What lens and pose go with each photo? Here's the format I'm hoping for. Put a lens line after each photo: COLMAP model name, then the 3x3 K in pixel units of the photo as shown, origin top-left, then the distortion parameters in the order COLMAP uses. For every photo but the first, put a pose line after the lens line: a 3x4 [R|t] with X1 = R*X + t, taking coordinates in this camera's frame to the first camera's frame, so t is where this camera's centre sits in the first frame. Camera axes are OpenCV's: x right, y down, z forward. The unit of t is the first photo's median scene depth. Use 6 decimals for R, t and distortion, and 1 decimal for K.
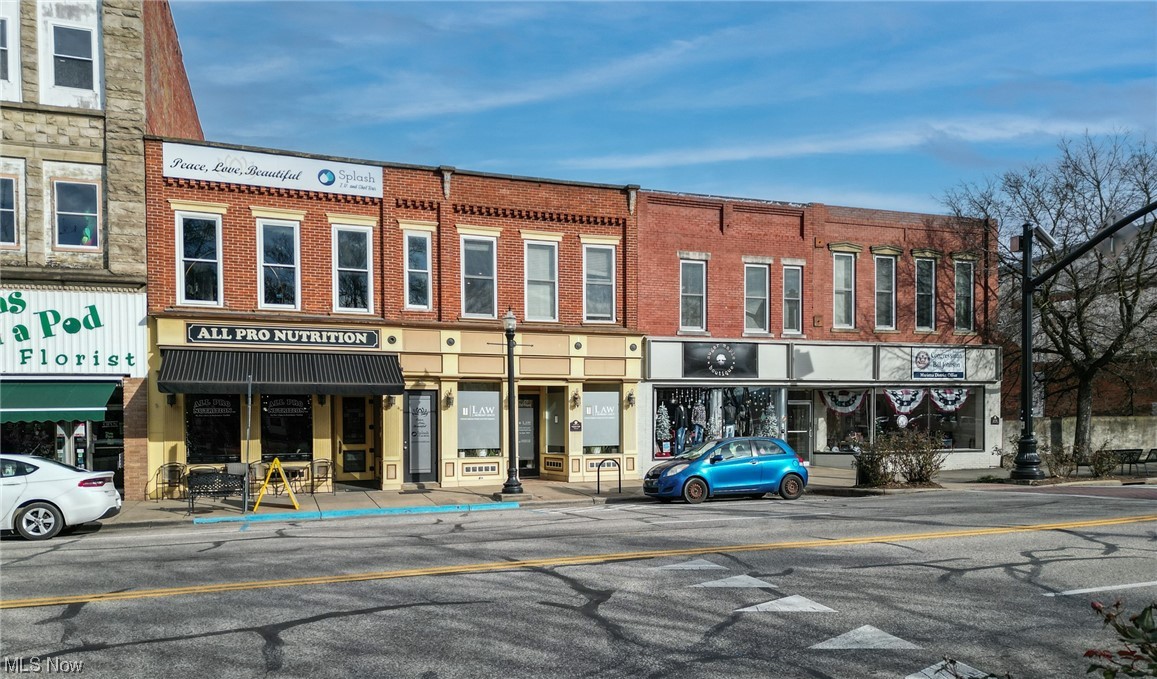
lens RADIAL K [[802.9, 0, 581.6], [0, 802.9, 435.4], [0, 0, 1]] dist [0.049781, -0.033595]
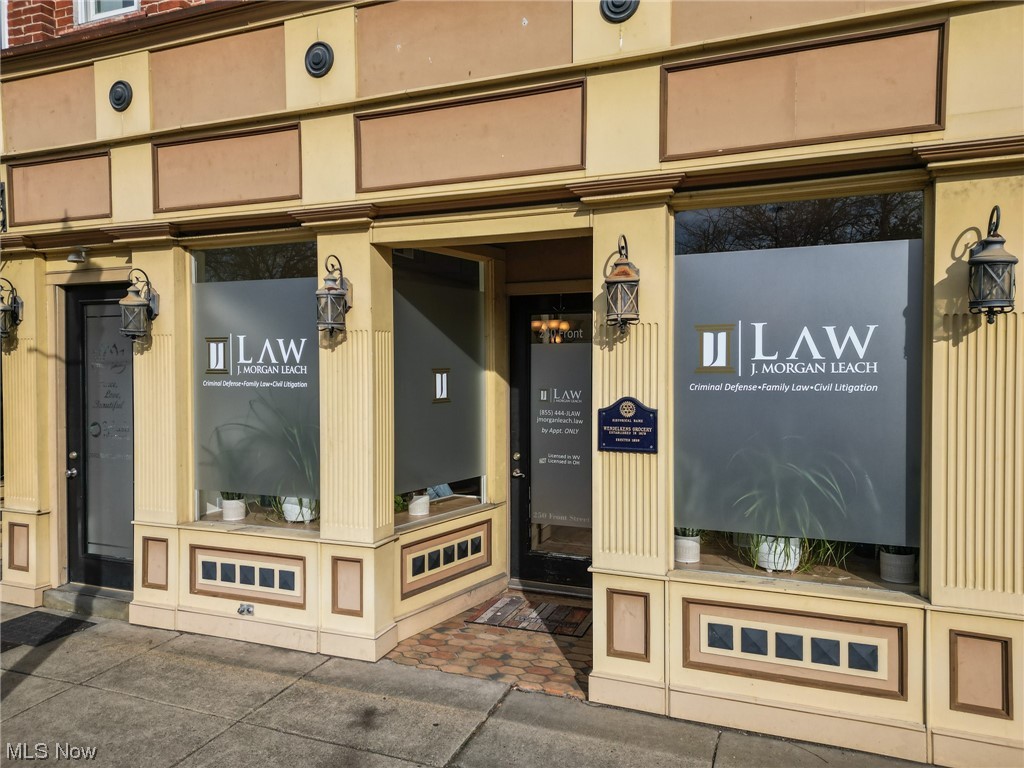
lens RADIAL K [[708.6, 0, 513.4], [0, 708.6, 385.3], [0, 0, 1]] dist [0.067608, -0.054819]
pose [[0.731563, 0.023879, -0.681356, 0.092991], [-0.016804, 0.999714, 0.016994, -0.024703], [0.681567, -0.000983, 0.731755, 0.852448]]
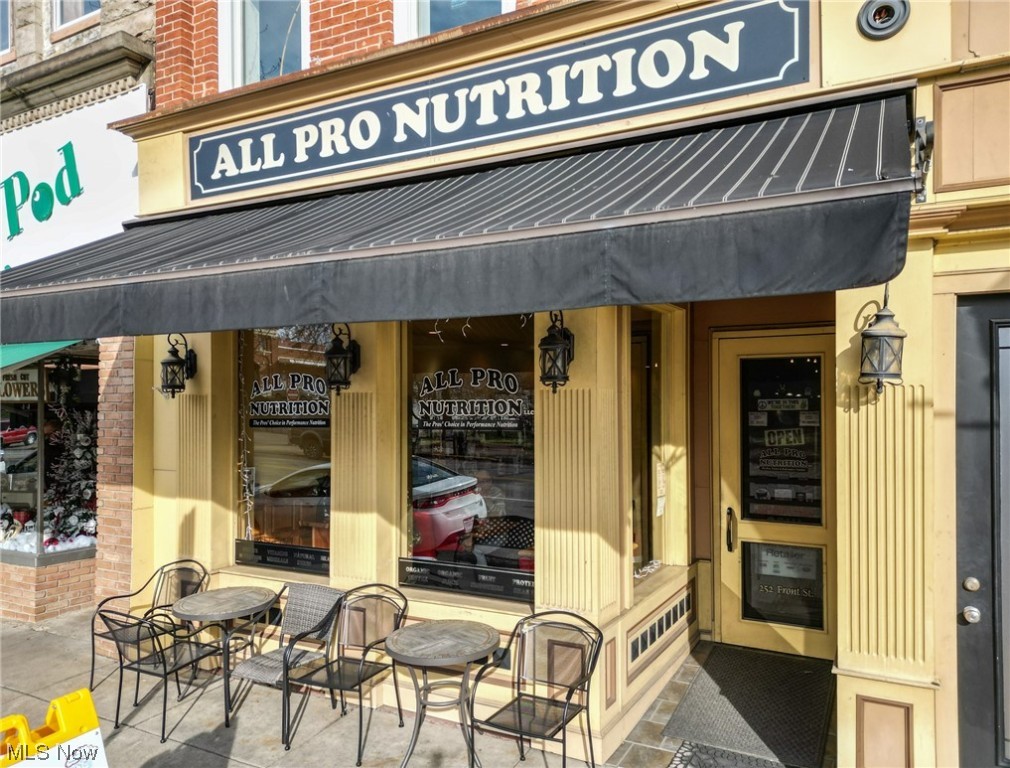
lens RADIAL K [[728.1, 0, 515.9], [0, 728.1, 402.1], [0, 0, 1]] dist [0.035371, 0.003551]
pose [[0.669814, 0.002414, -0.742525, -0.152993], [-0.017382, 0.999772, -0.012430, -0.027024], [0.742325, 0.021232, 0.669703, 0.756531]]
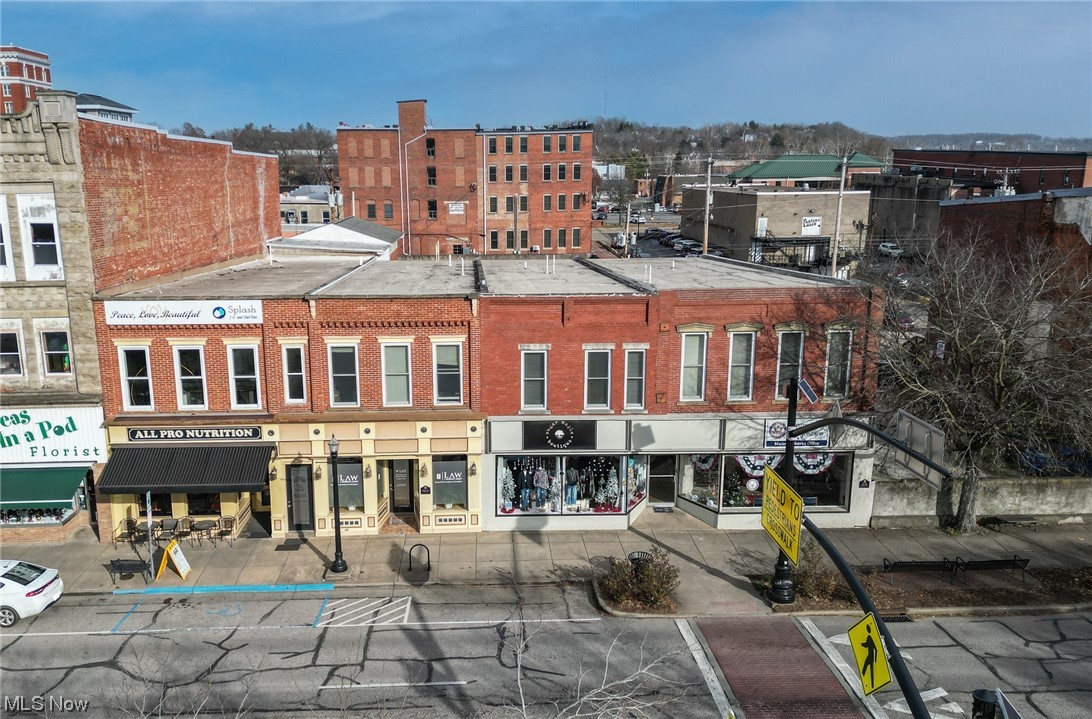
lens RADIAL K [[878.3, 0, 504.8], [0, 878.3, 365.1], [0, 0, 1]] dist [0.068039, -0.063110]
pose [[0.948716, 0.071931, -0.307838, 0.509885], [-0.008089, 0.978974, 0.203822, -0.476069], [0.316027, -0.190879, 0.929350, -0.177550]]
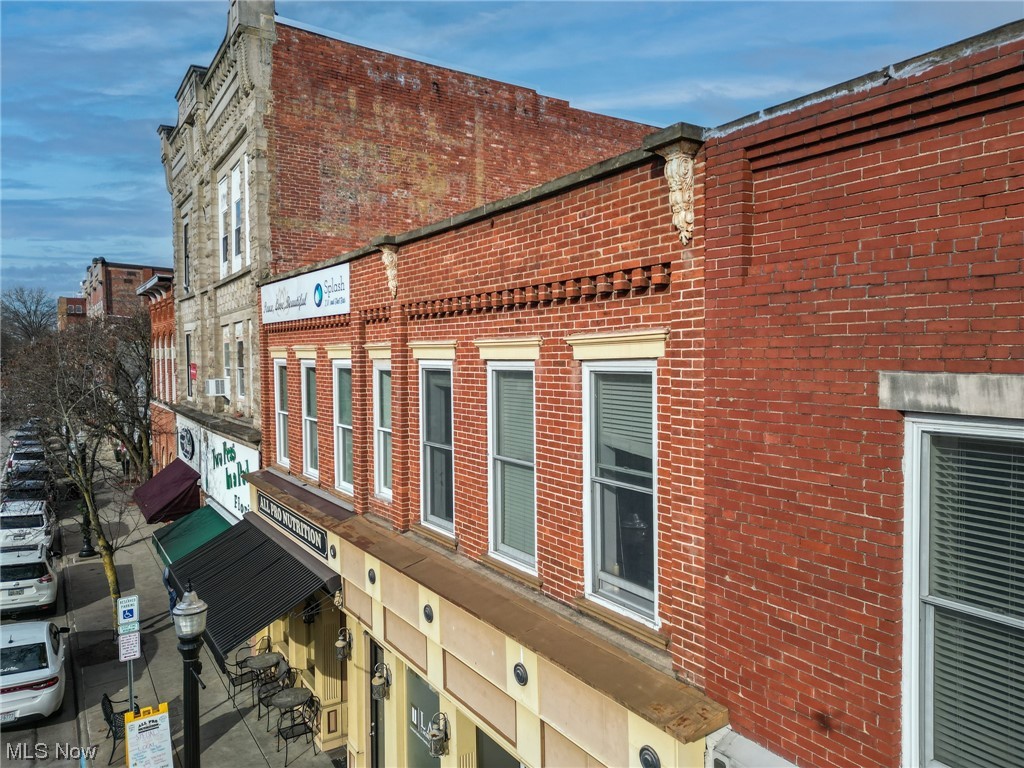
lens RADIAL K [[708.6, 0, 517.6], [0, 708.6, 385.5], [0, 0, 1]] dist [0.067608, -0.054819]
pose [[0.232005, 0.049920, -0.971433, 0.279356], [-0.010335, 0.998752, 0.048856, -0.245381], [0.972660, -0.001295, 0.232232, 0.918773]]
